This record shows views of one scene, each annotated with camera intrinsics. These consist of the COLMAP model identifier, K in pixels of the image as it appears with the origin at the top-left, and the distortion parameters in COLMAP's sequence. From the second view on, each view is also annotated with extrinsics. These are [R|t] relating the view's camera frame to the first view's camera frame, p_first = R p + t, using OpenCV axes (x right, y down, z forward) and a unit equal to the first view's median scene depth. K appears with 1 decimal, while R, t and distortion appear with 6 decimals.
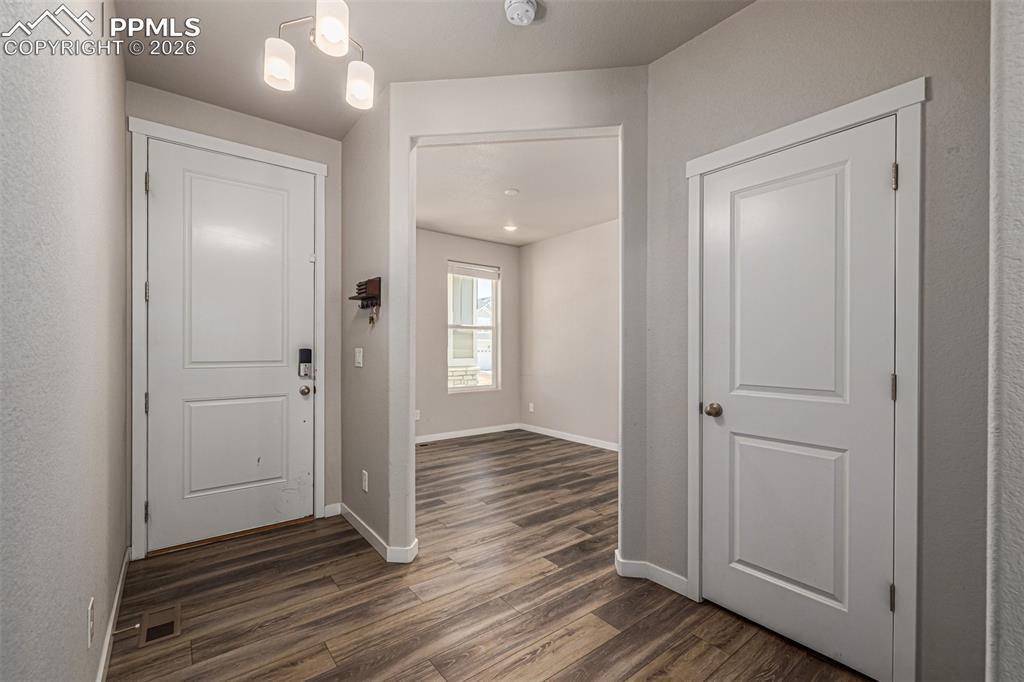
lens RADIAL K [[433.2, 0, 510.7], [0, 433.2, 345.3], [0, 0, 1]] dist [0.003387, 0.000040]
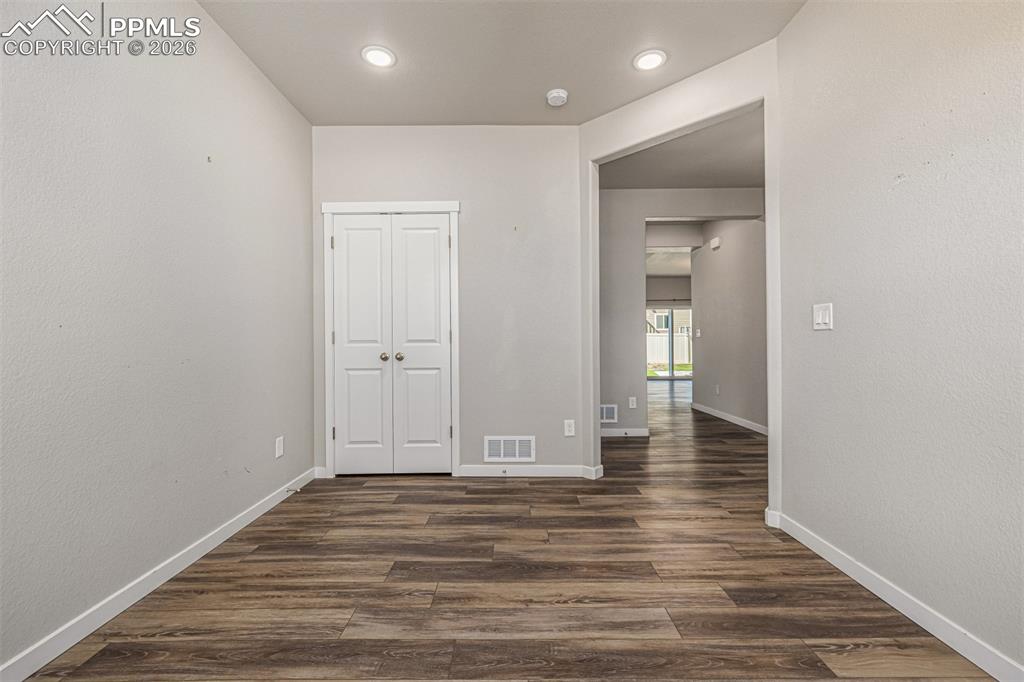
lens RADIAL K [[431.9, 0, 513.5], [0, 431.9, 339.1], [0, 0, 1]] dist [0.002099, -0.000274]
pose [[-0.790924, 0.007946, 0.611863, -0.205696], [0.002804, 0.999952, -0.009361, 0.044094], [-0.611908, -0.005689, -0.790908, 1.194086]]
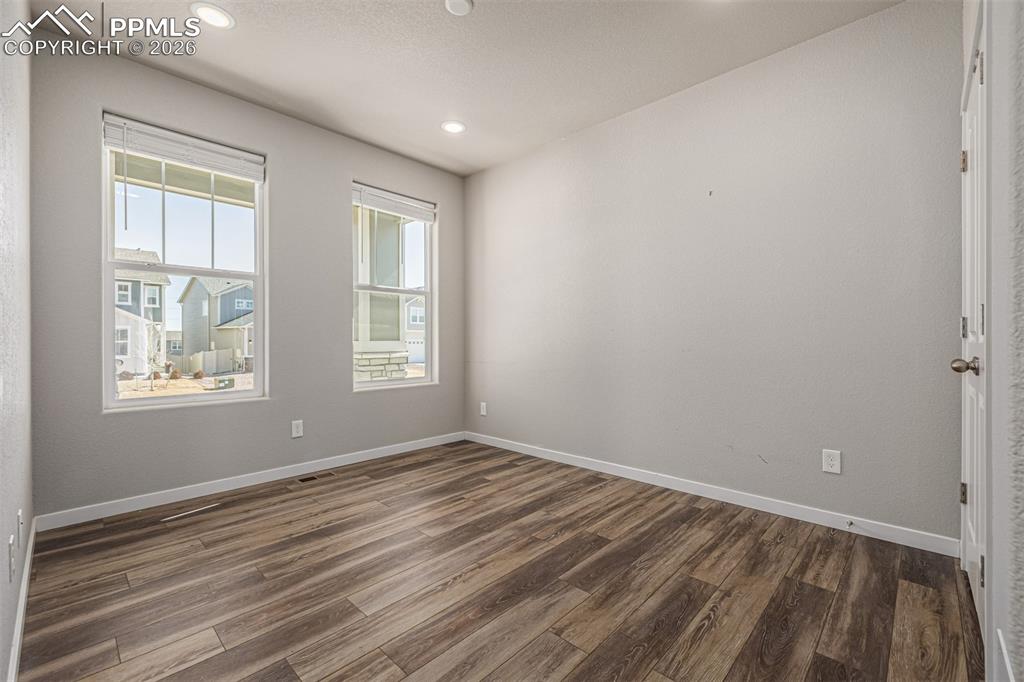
lens RADIAL K [[431.9, 0, 513.5], [0, 431.9, 339.1], [0, 0, 1]] dist [0.002099, -0.000274]
pose [[0.988525, -0.002162, 0.151039, -0.011914], [0.001631, 0.999992, 0.003638, 0.042775], [-0.151046, -0.003350, 0.988521, 0.443268]]
